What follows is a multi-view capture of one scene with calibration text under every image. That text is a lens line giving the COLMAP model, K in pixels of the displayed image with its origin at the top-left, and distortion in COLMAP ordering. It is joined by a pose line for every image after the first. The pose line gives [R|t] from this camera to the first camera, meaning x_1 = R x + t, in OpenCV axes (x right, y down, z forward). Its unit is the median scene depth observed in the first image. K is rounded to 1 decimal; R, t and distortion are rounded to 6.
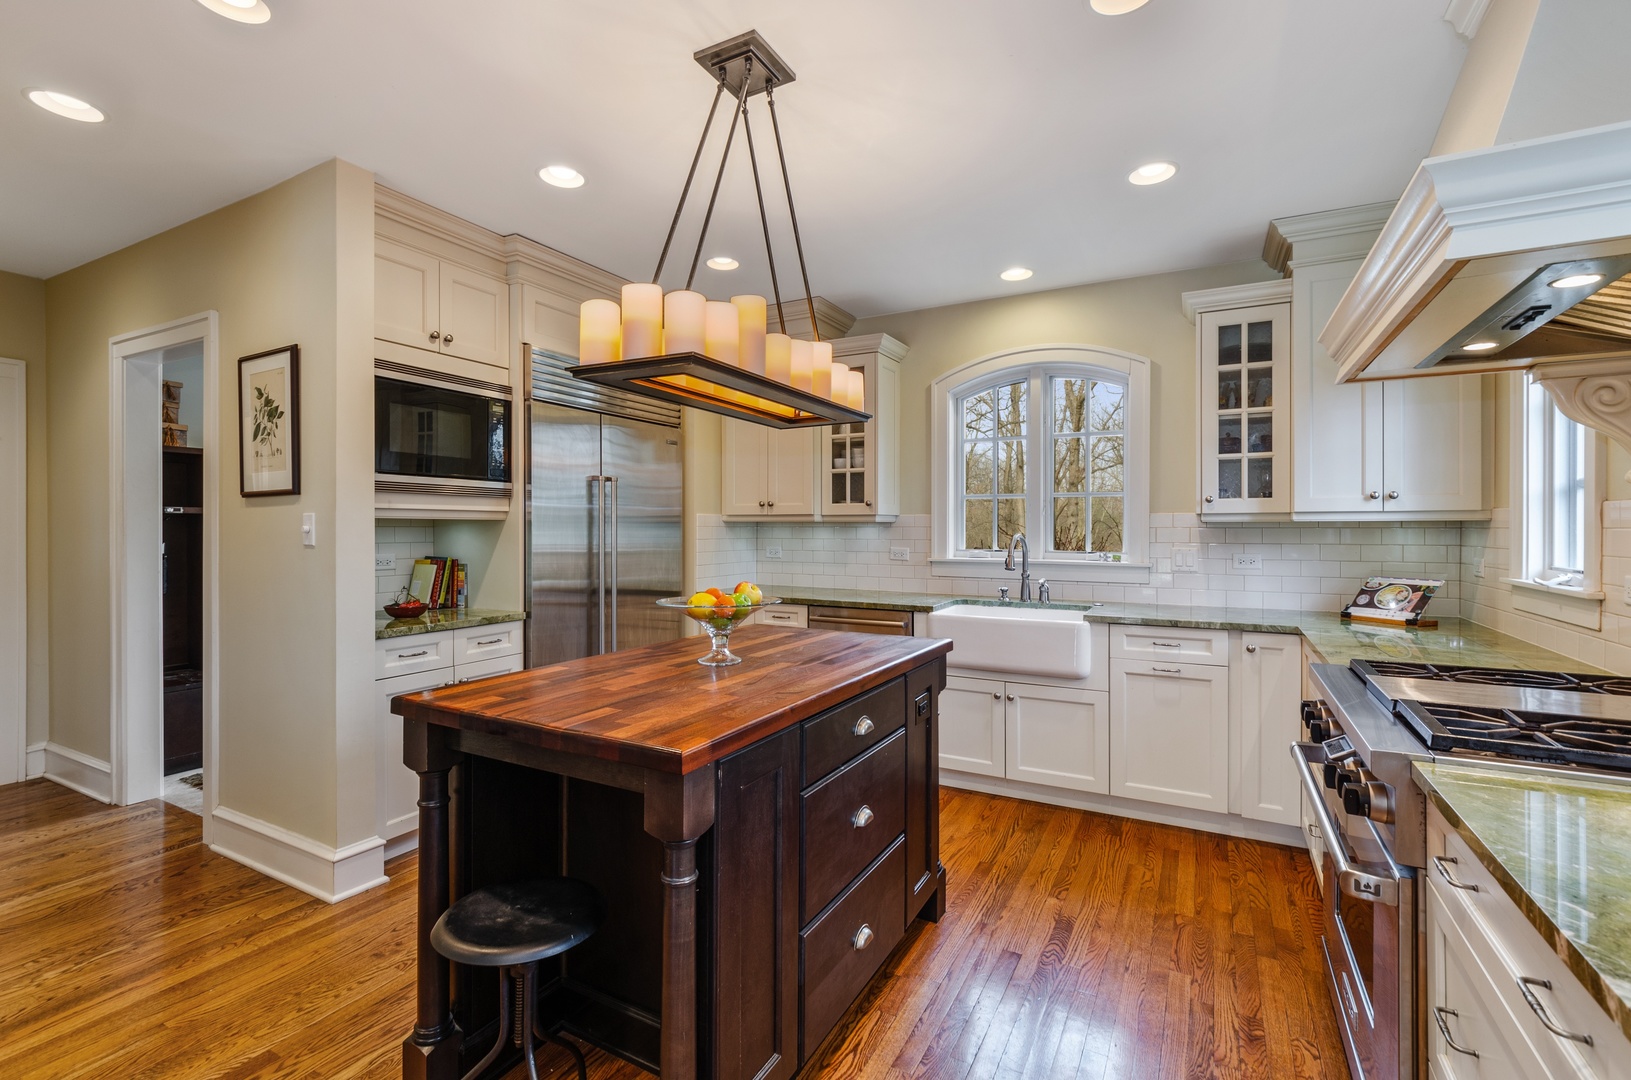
lens RADIAL K [[731.7, 0, 815.2], [0, 731.7, 535.1], [0, 0, 1]] dist [0.000555, 0.000867]
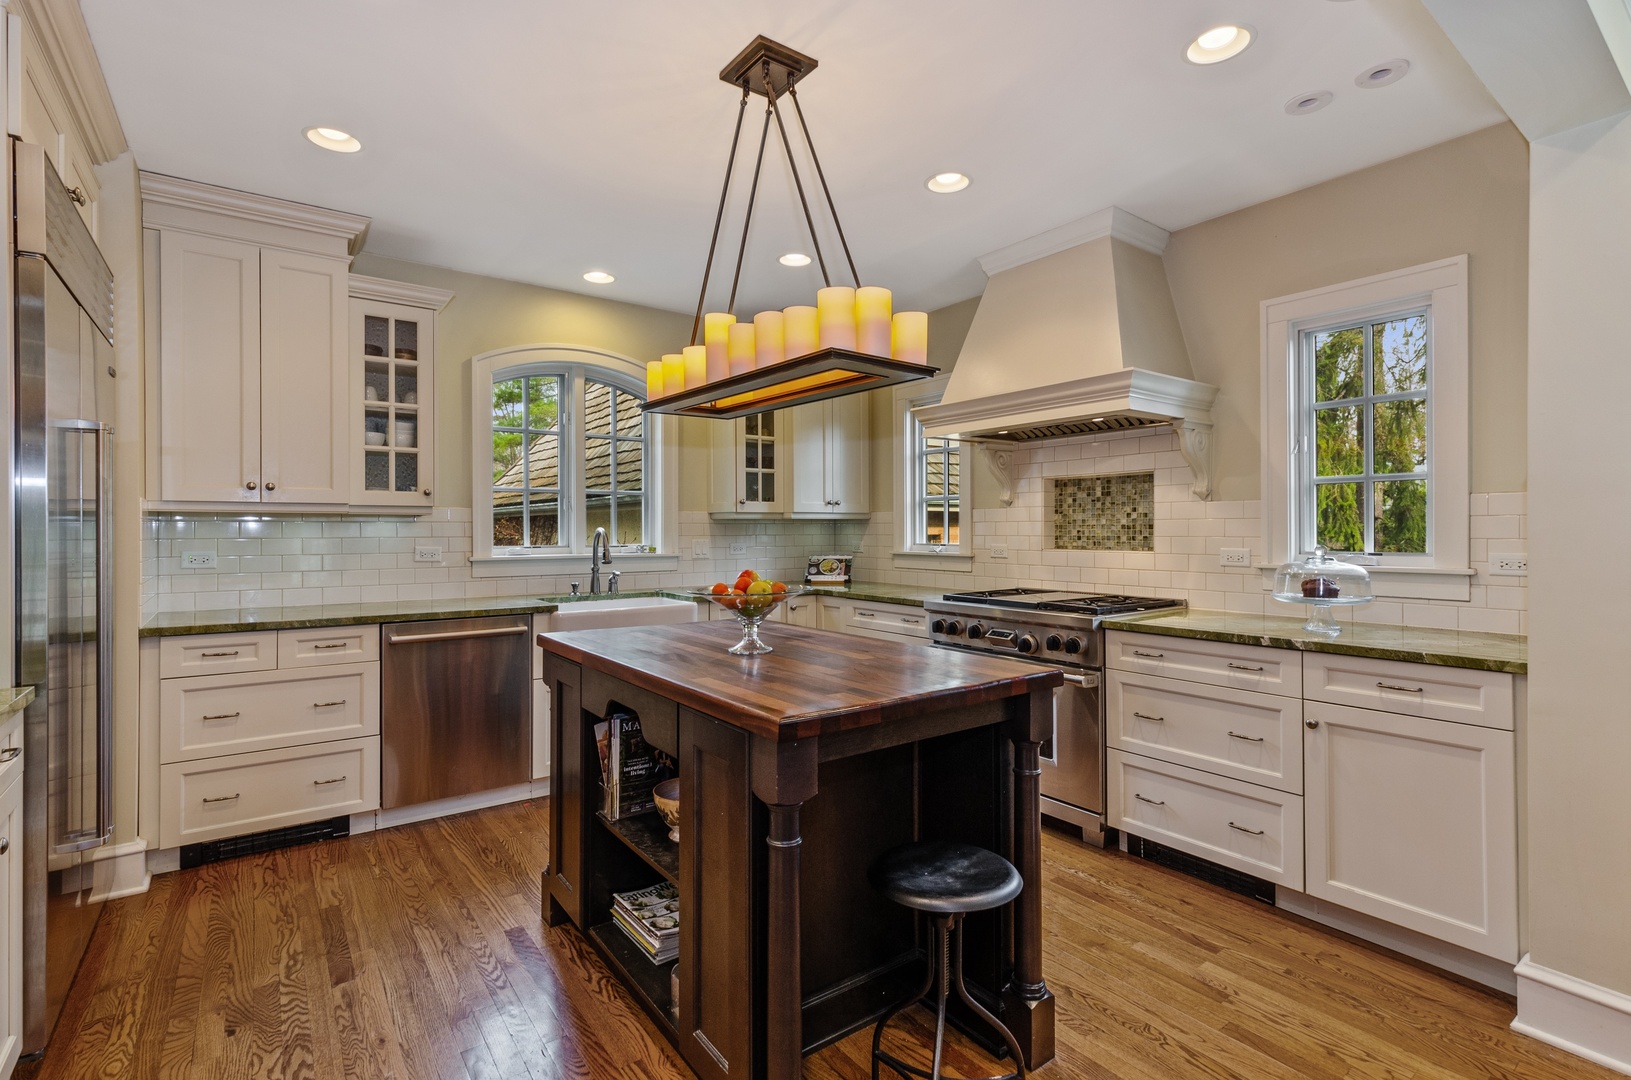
lens RADIAL K [[731.7, 0, 808.7], [0, 731.7, 533.4], [0, 0, 1]] dist [0.000555, 0.000867]
pose [[0.428275, -0.012025, 0.903569, -0.540474], [0.004802, 0.999928, 0.011031, -0.005322], [-0.903636, -0.000385, 0.428301, 0.296427]]
